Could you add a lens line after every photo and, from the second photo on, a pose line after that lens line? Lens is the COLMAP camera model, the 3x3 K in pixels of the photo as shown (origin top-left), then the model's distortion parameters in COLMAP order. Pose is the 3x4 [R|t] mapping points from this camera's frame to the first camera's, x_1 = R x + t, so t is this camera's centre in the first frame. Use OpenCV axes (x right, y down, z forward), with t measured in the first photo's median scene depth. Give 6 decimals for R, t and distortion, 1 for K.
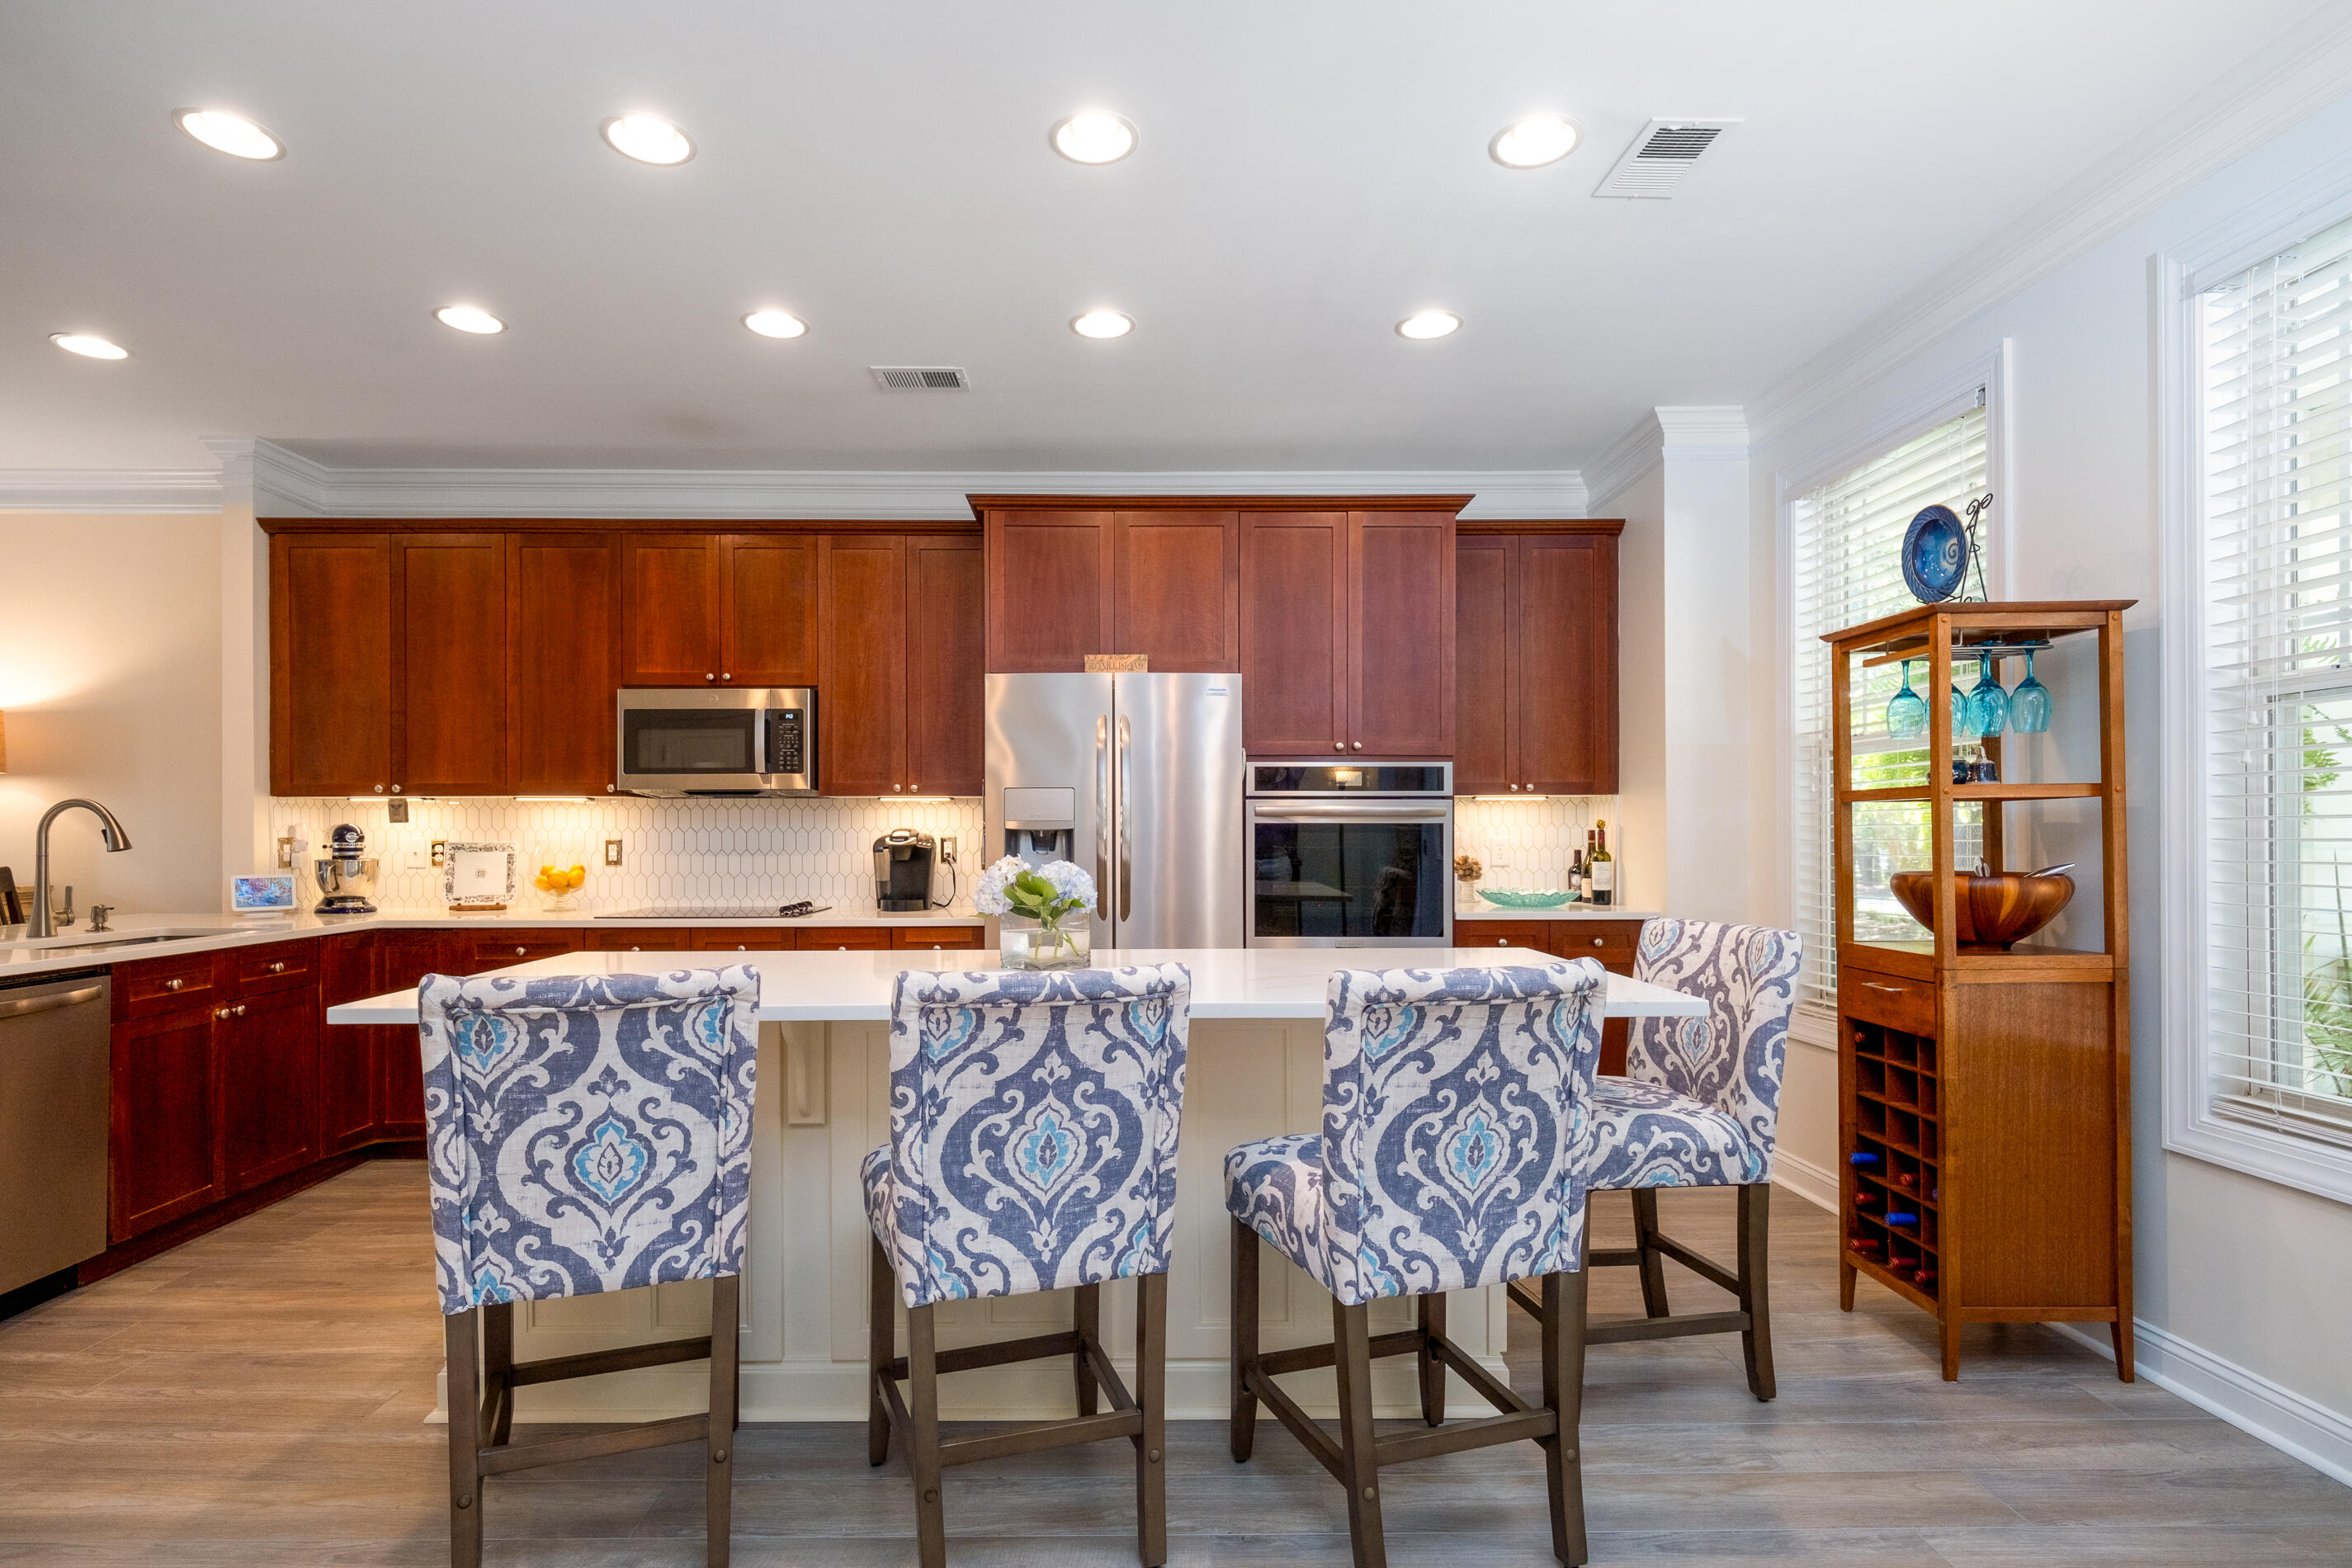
lens RADIAL K [[1155.8, 0, 1147.1], [0, 1155.8, 835.1], [0, 0, 1]] dist [0.008761, -0.001245]
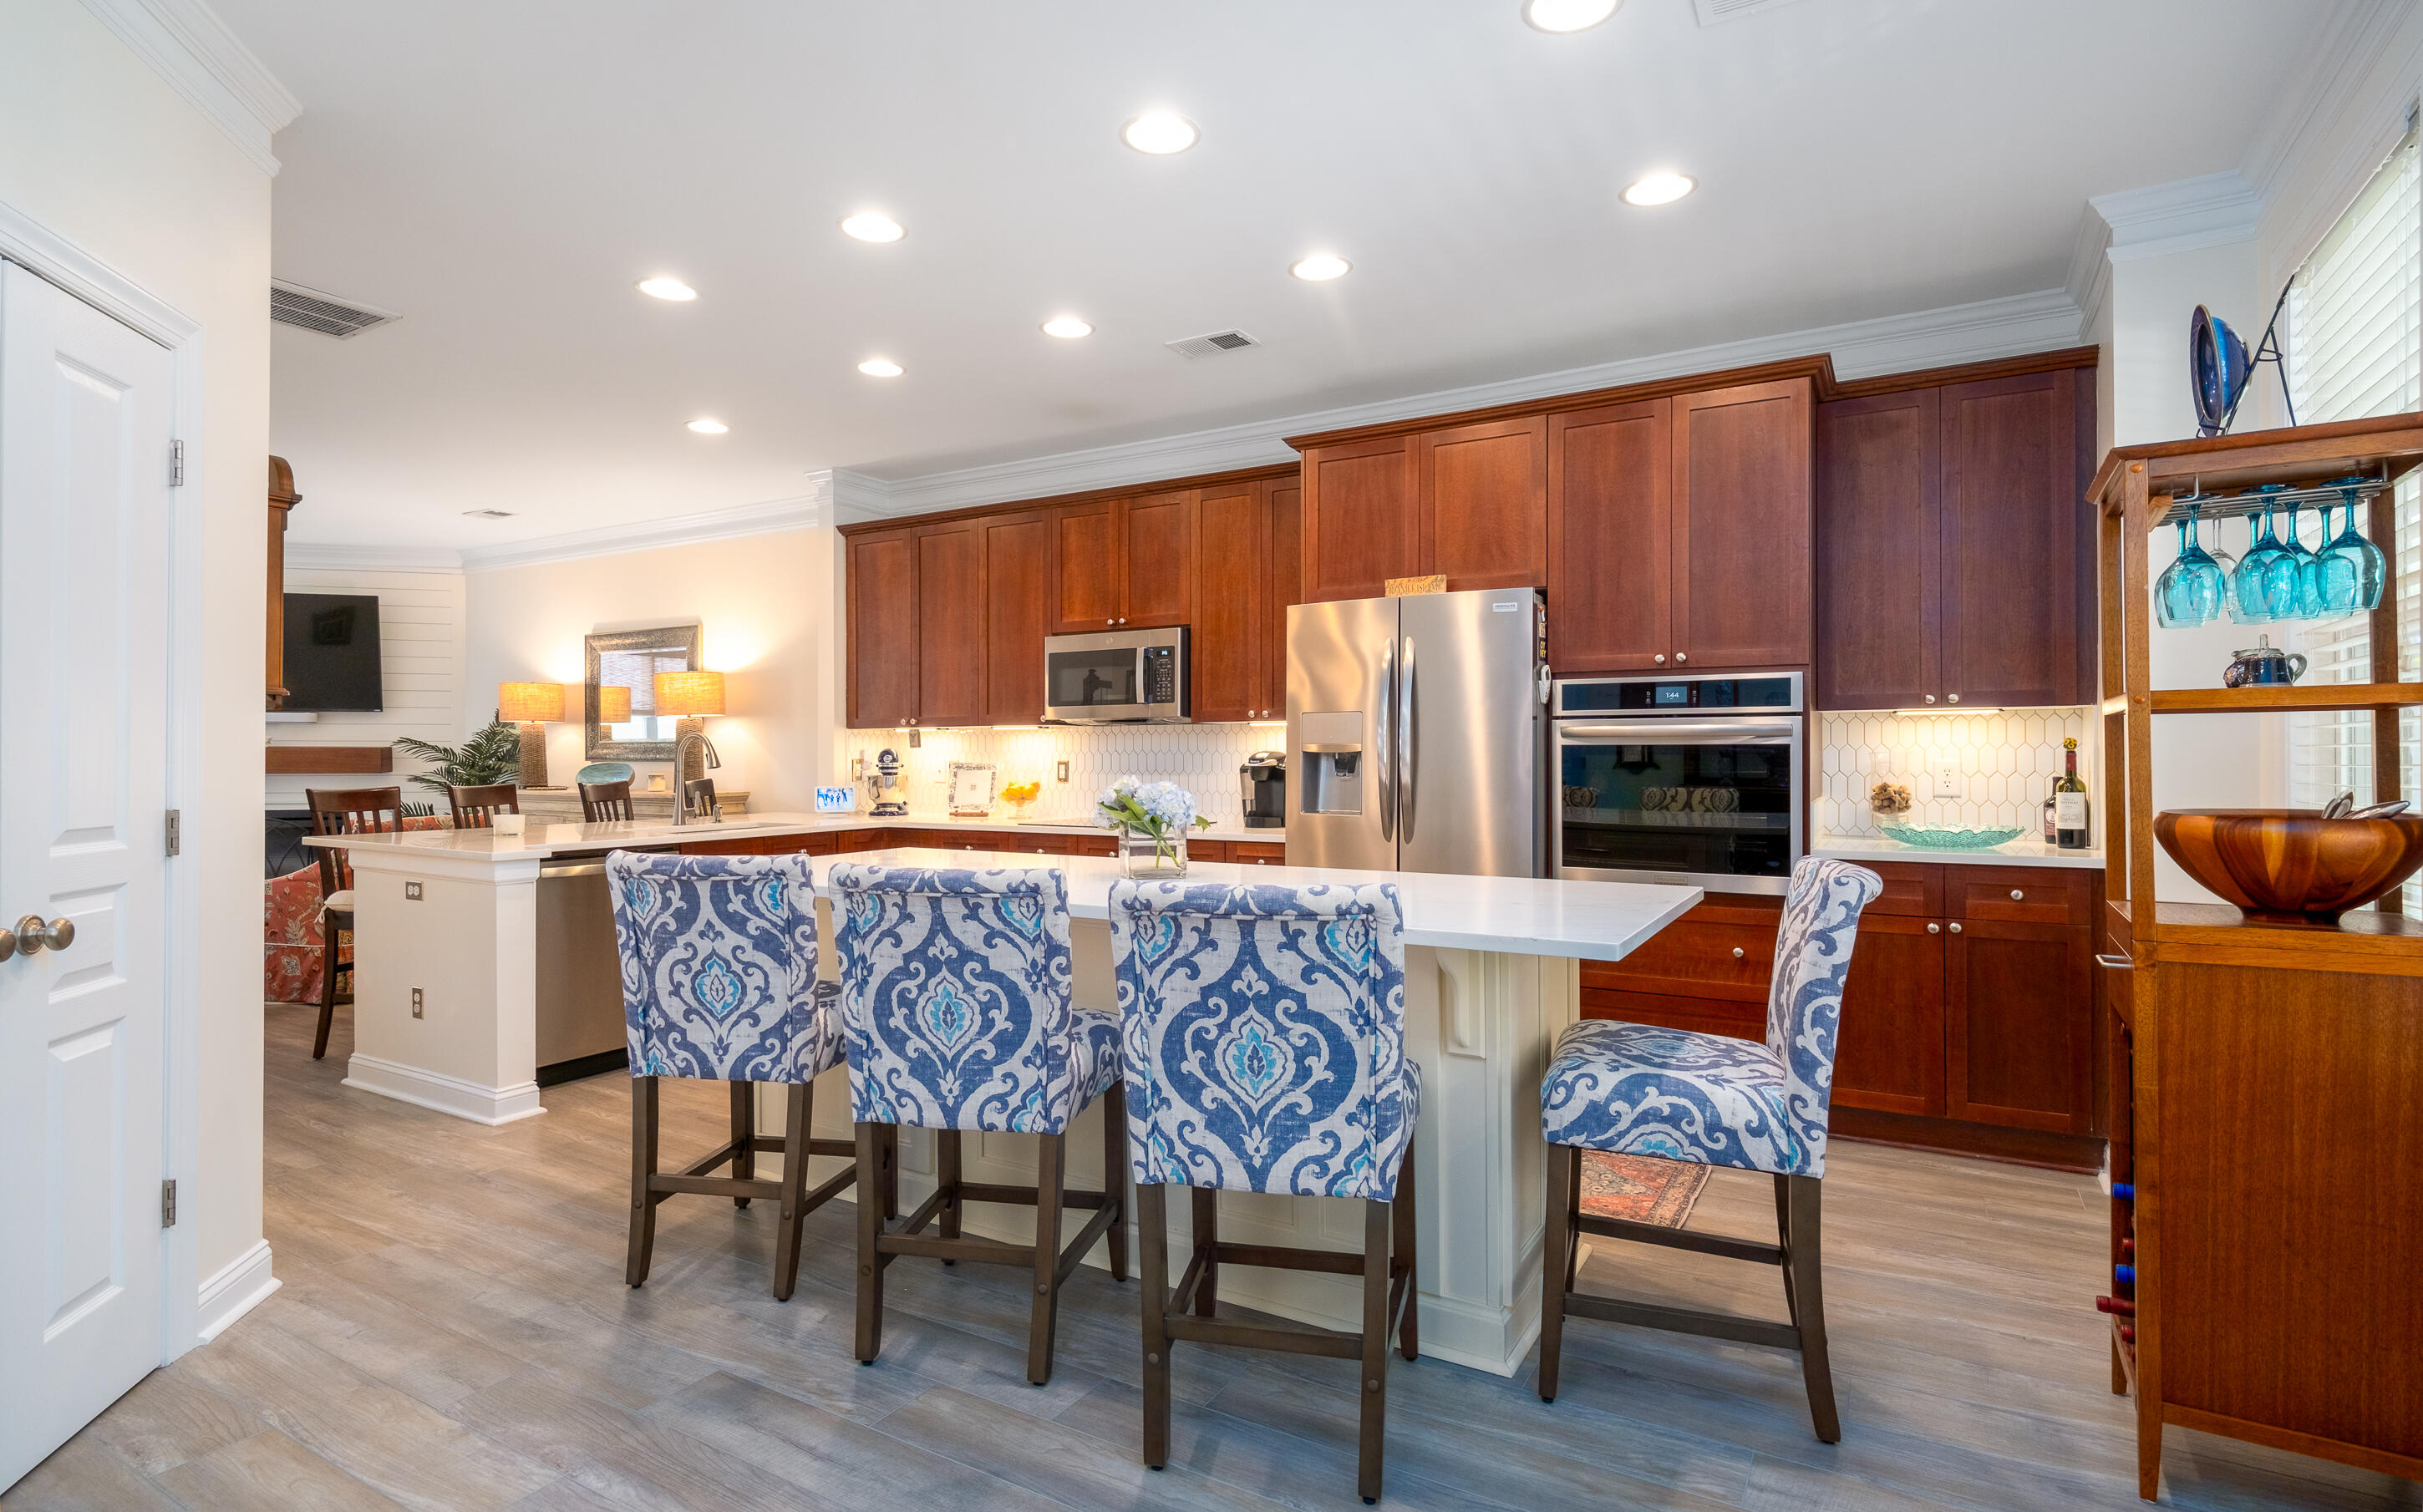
lens RADIAL K [[1199.1, 0, 1209.2], [0, 1199.1, 744.9], [0, 0, 1]] dist [0.006392, -0.000483]
pose [[0.855767, -0.005249, -0.517335, 0.621404], [0.000389, 0.999955, -0.009501, -0.001989], [0.517362, 0.007929, 0.855730, 0.036293]]
